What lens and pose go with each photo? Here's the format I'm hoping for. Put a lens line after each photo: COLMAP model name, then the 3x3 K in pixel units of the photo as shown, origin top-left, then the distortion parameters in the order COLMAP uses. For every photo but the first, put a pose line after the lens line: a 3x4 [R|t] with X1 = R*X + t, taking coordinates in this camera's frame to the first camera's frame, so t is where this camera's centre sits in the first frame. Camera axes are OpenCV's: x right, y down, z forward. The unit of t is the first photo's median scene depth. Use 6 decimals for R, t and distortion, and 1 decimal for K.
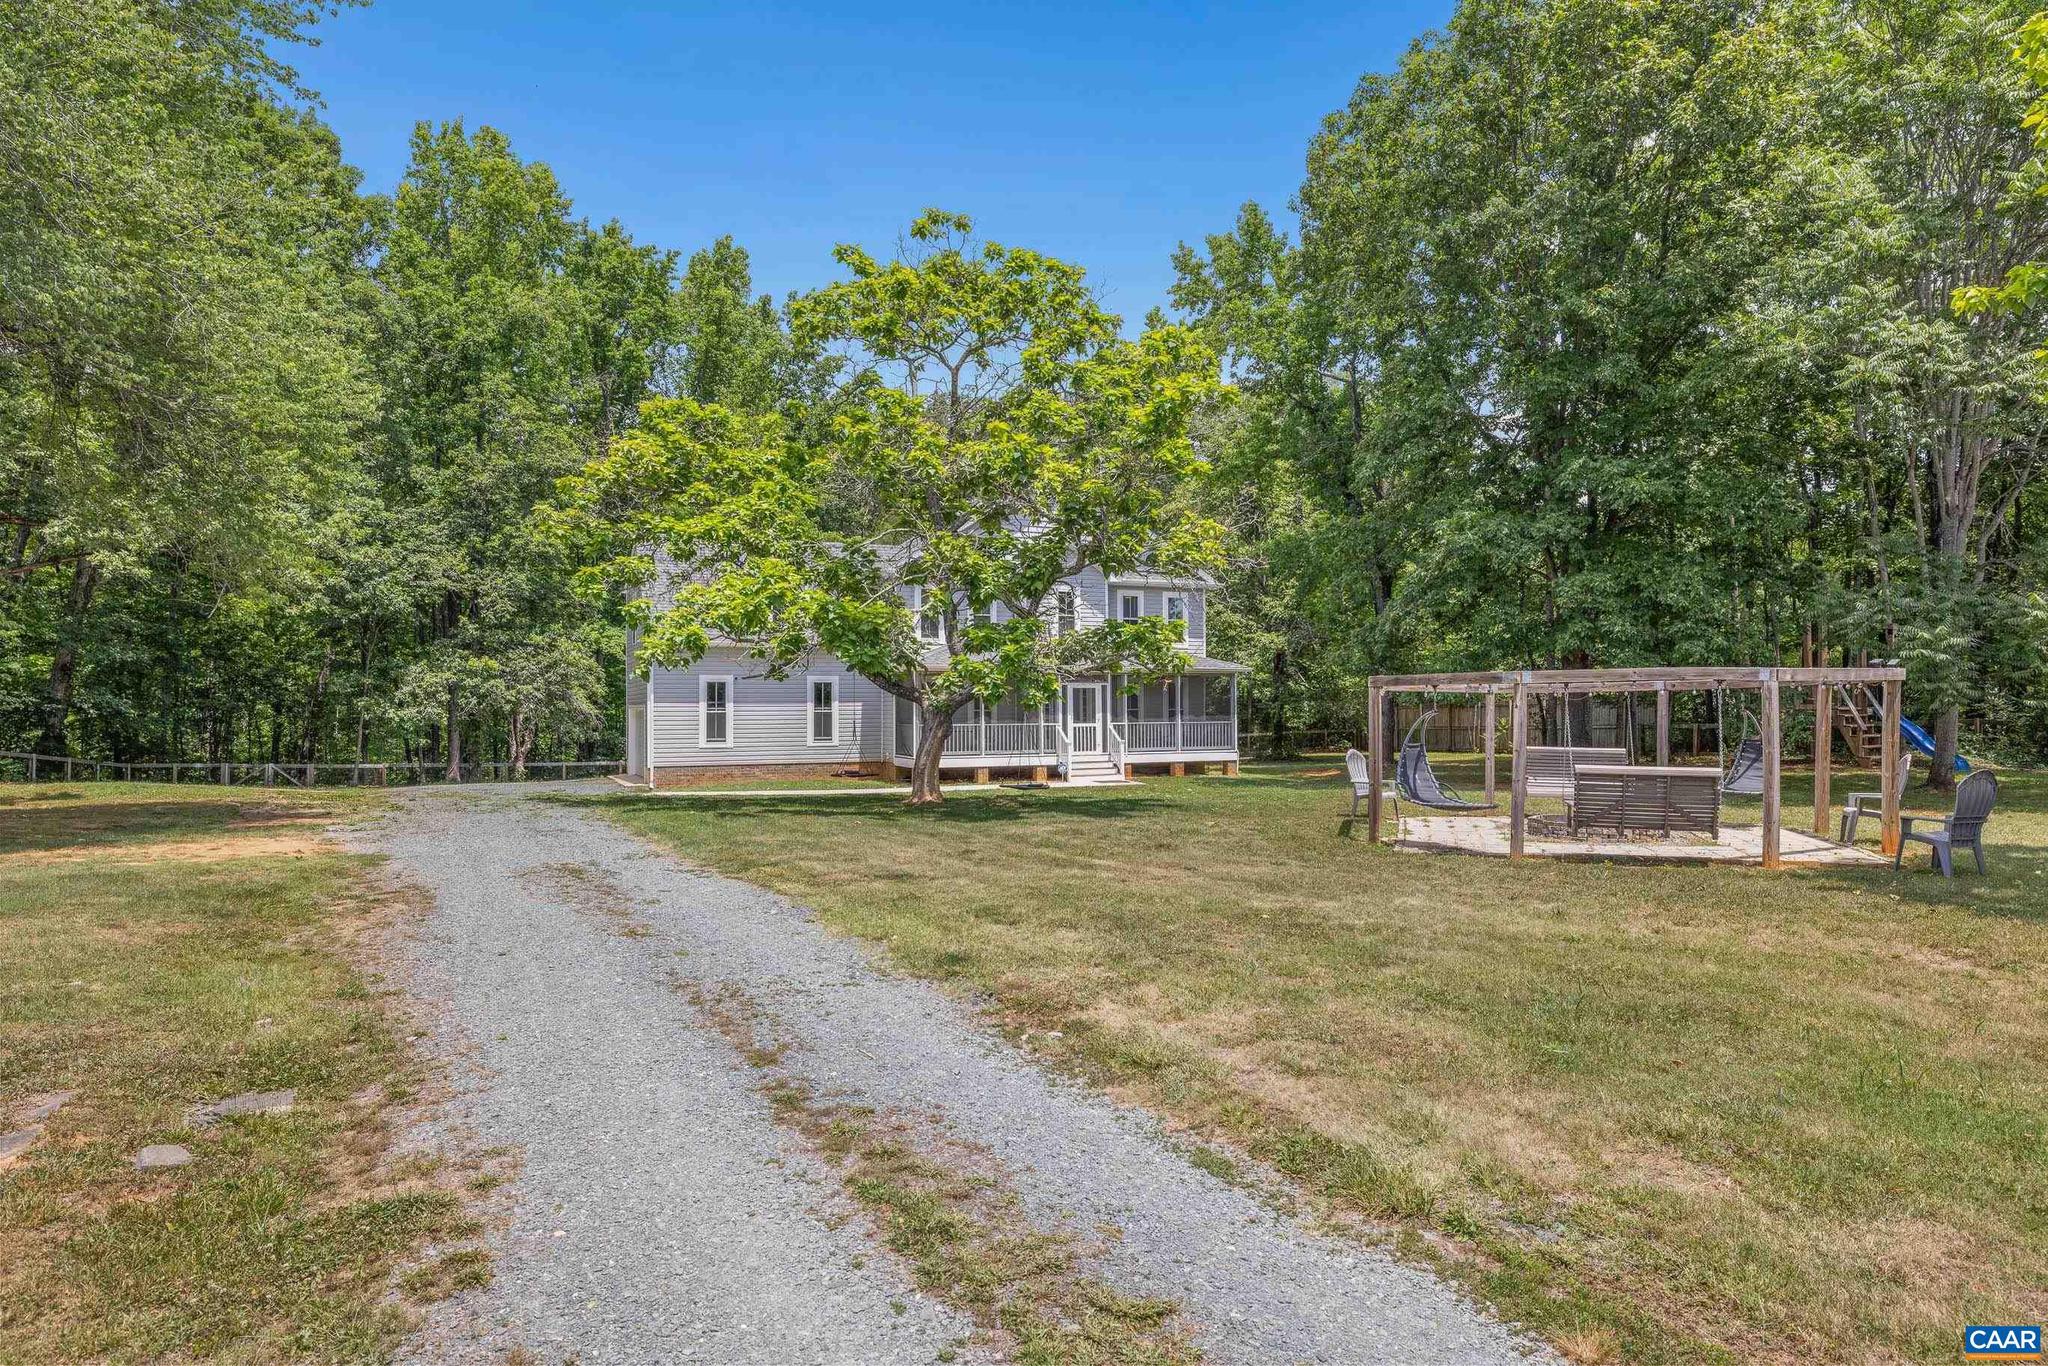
lens RADIAL K [[1223.4, 0, 1016.4], [0, 1223.4, 691.0], [0, 0, 1]] dist [-0.044334, -0.000332]
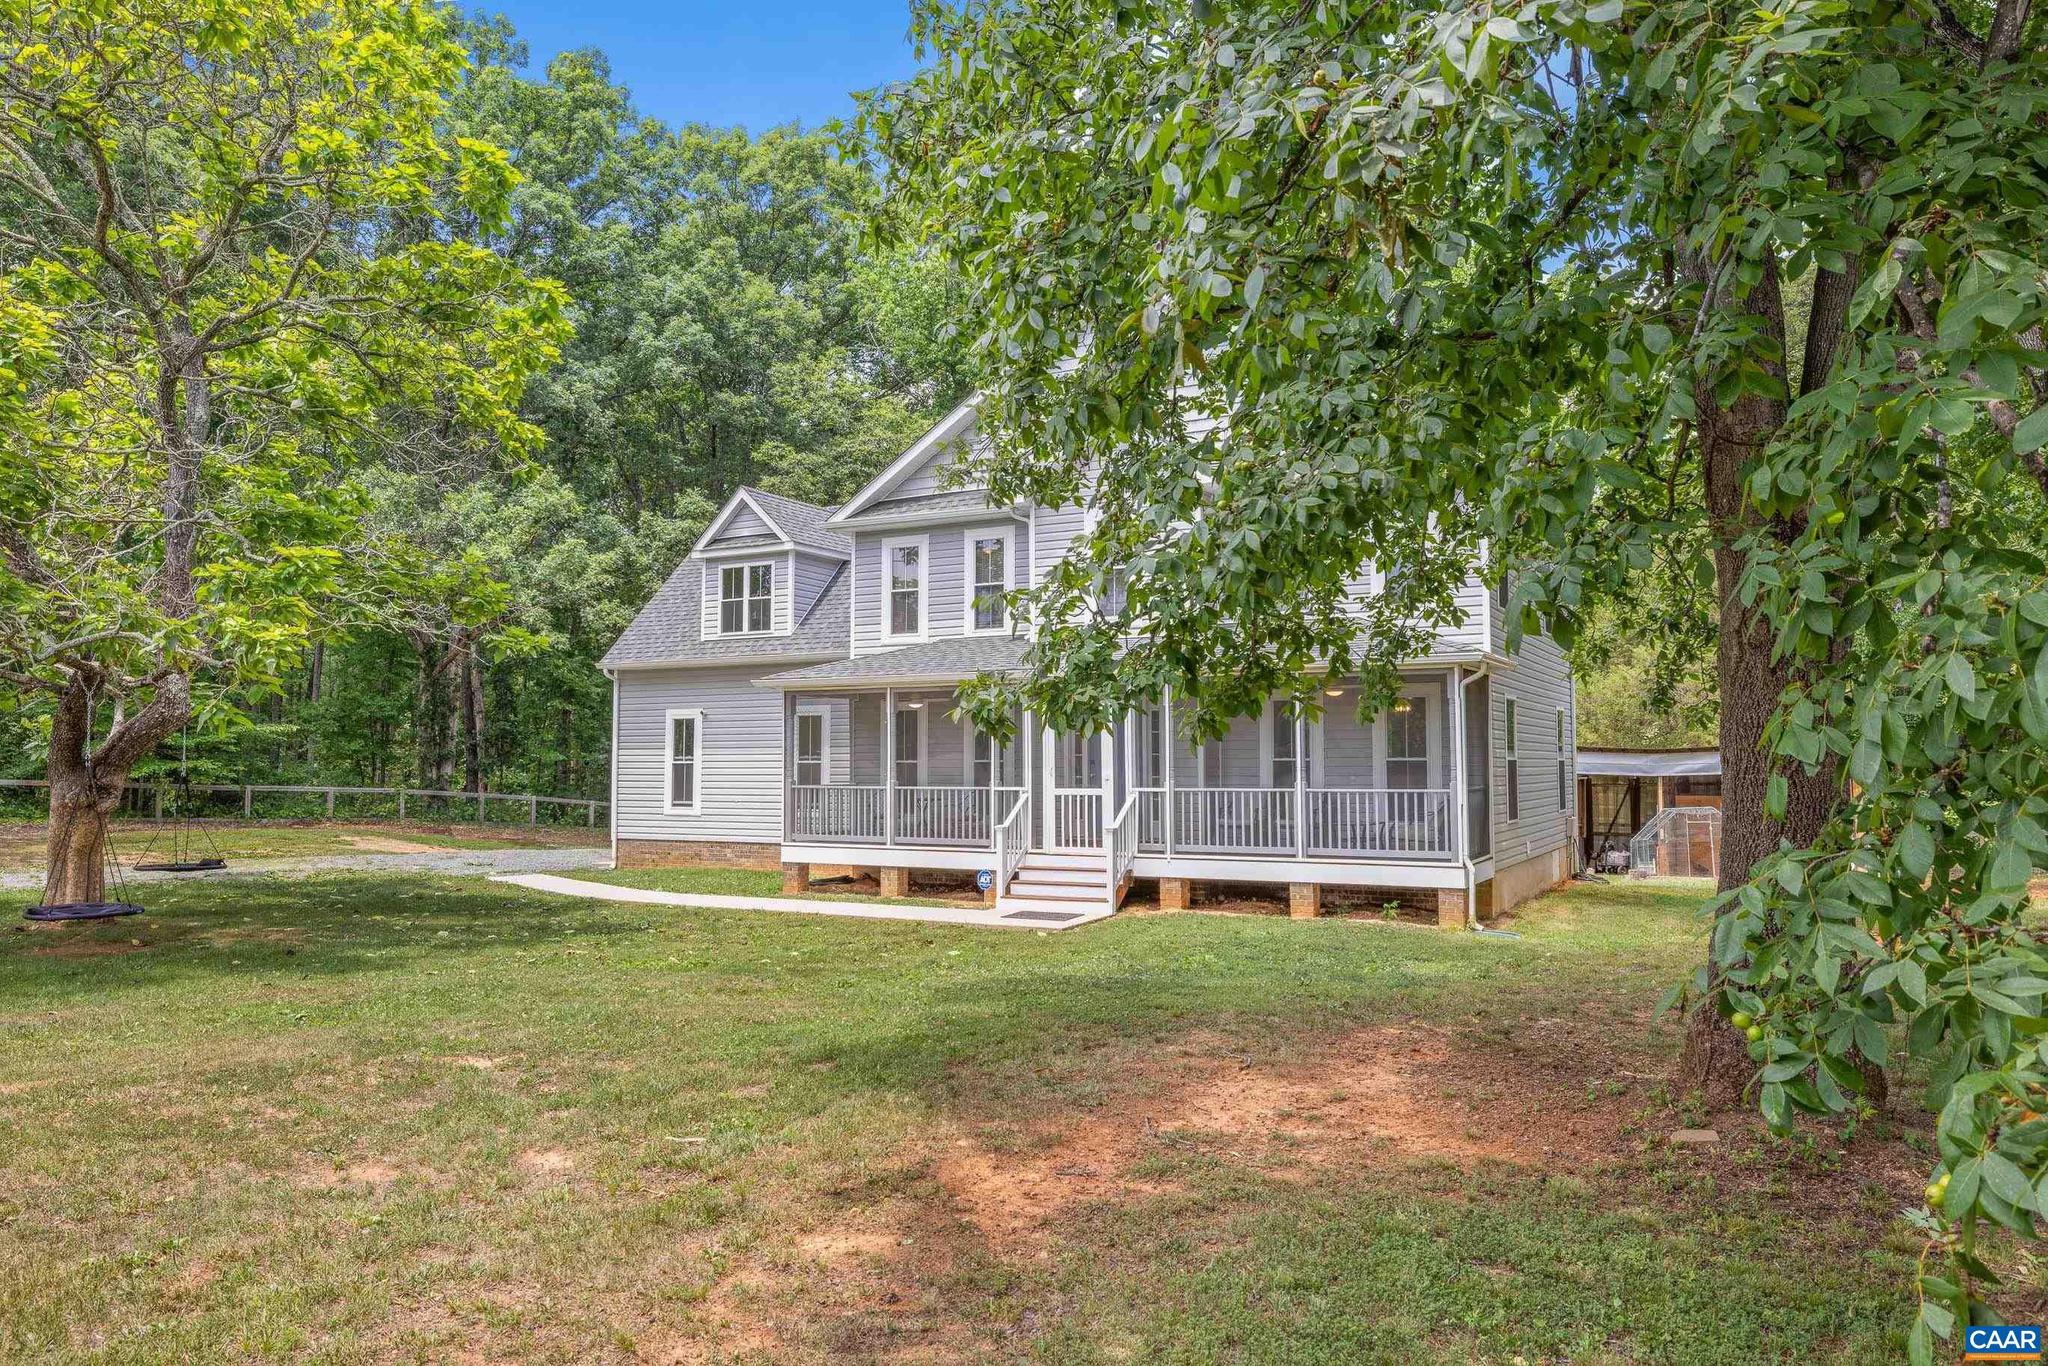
lens RADIAL K [[1415.0, 0, 1021.9], [0, 1415.0, 684.5], [0, 0, 1]] dist [0.002185, 0.002521]
pose [[0.616454, -0.042962, -0.786218, 0.476581], [0.010968, 0.998882, -0.045983, 0.011314], [0.787315, 0.019723, 0.616236, 0.642466]]
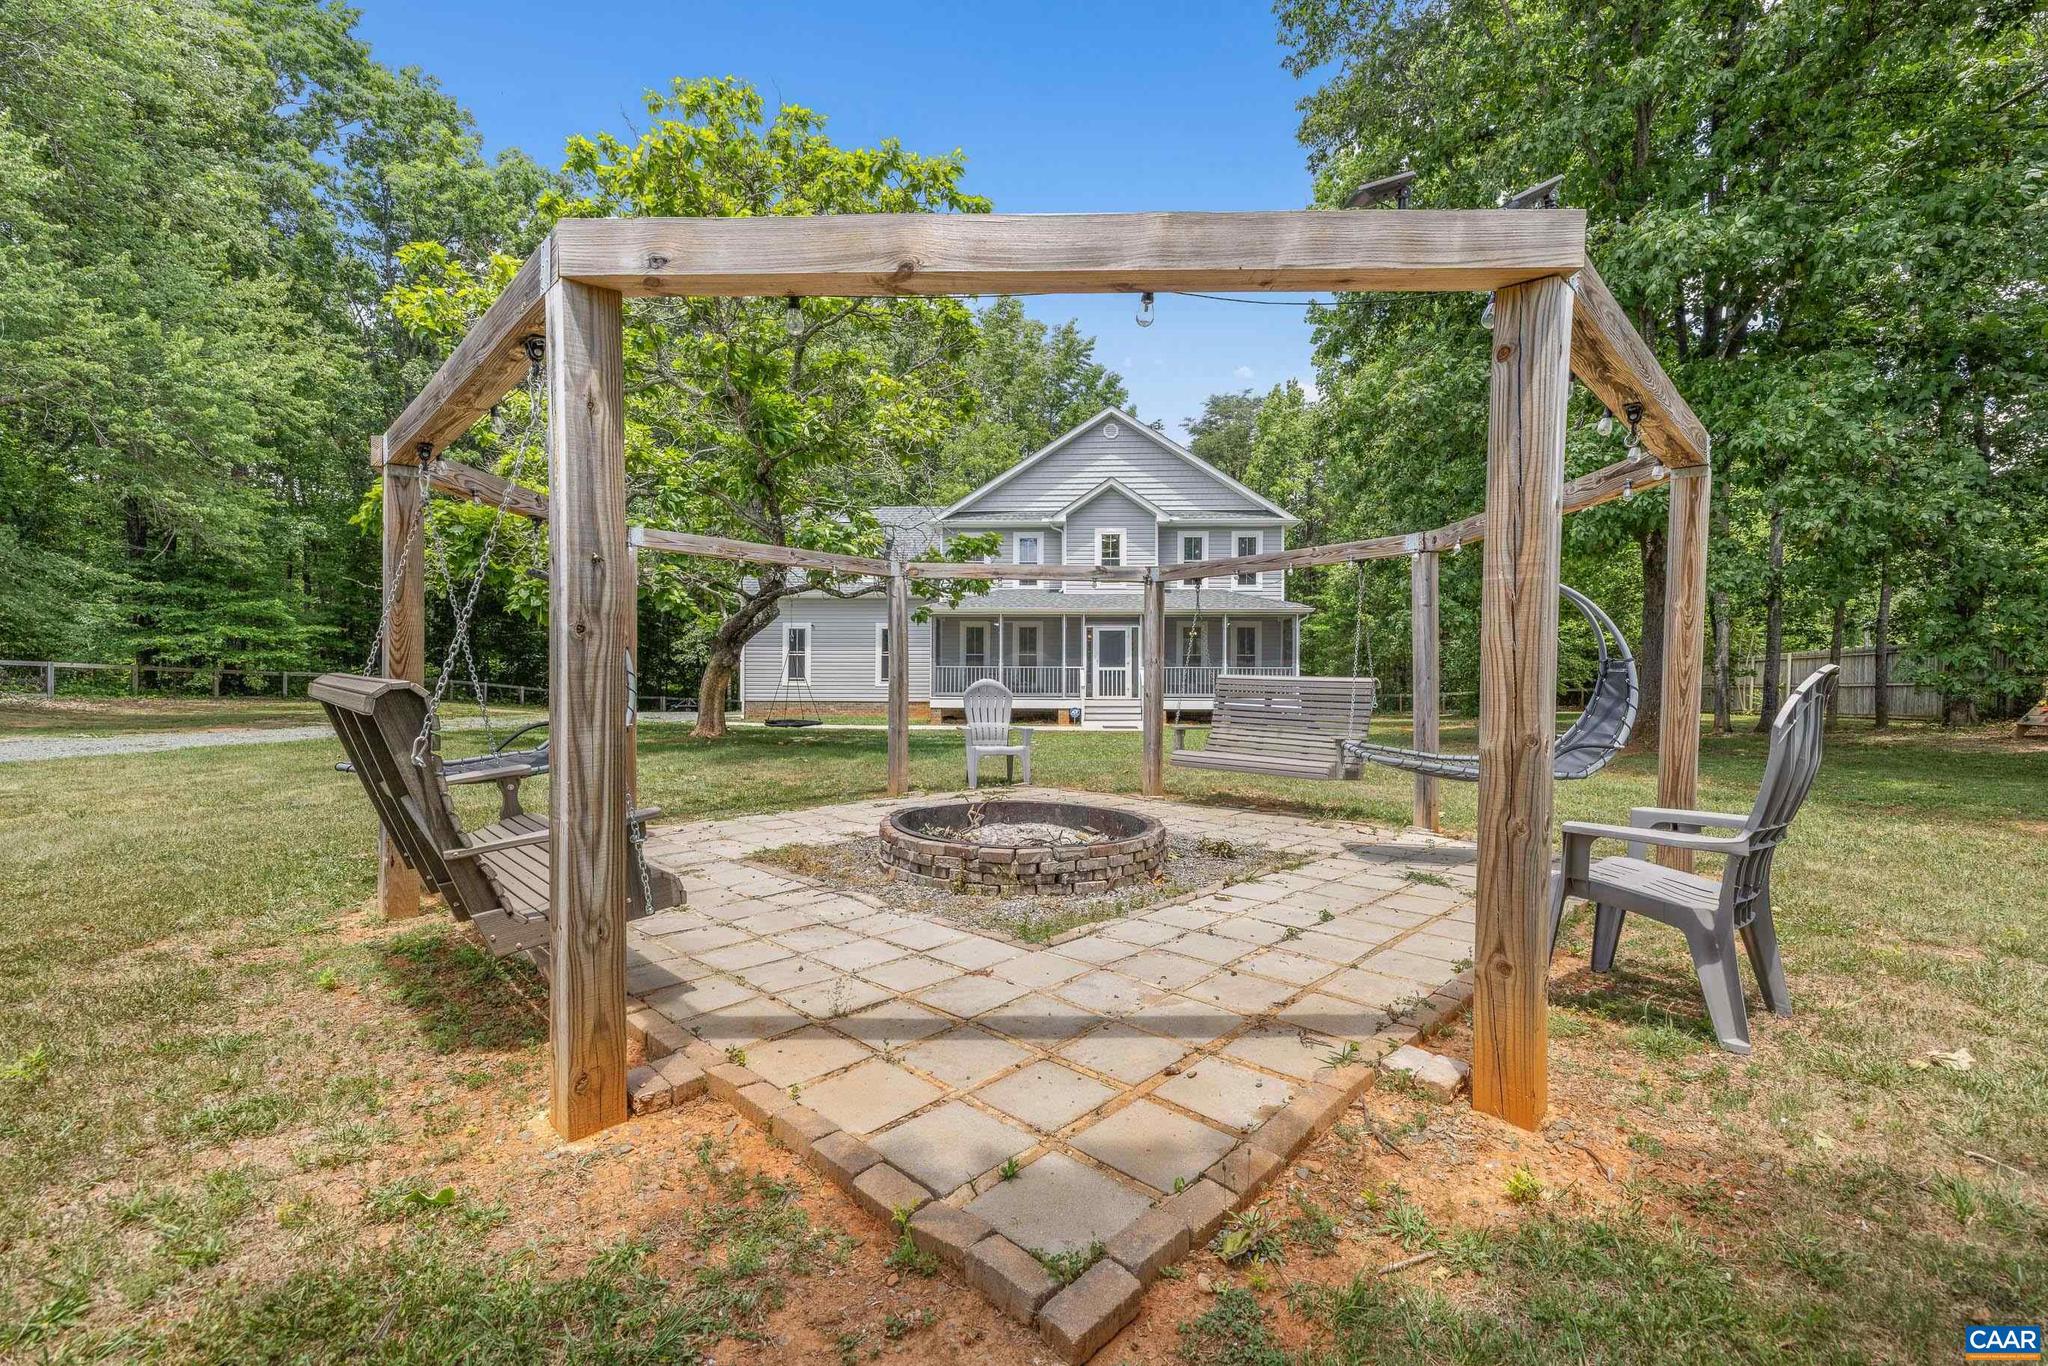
lens RADIAL K [[867.9, 0, 1033.4], [0, 867.9, 684.6], [0, 0, 1]] dist [-0.004776, -0.000003]
pose [[0.903308, 0.014383, -0.428752, 0.295503], [0.001400, 0.999334, 0.036475, 0.015124], [0.428991, -0.033548, 0.902685, 0.347932]]
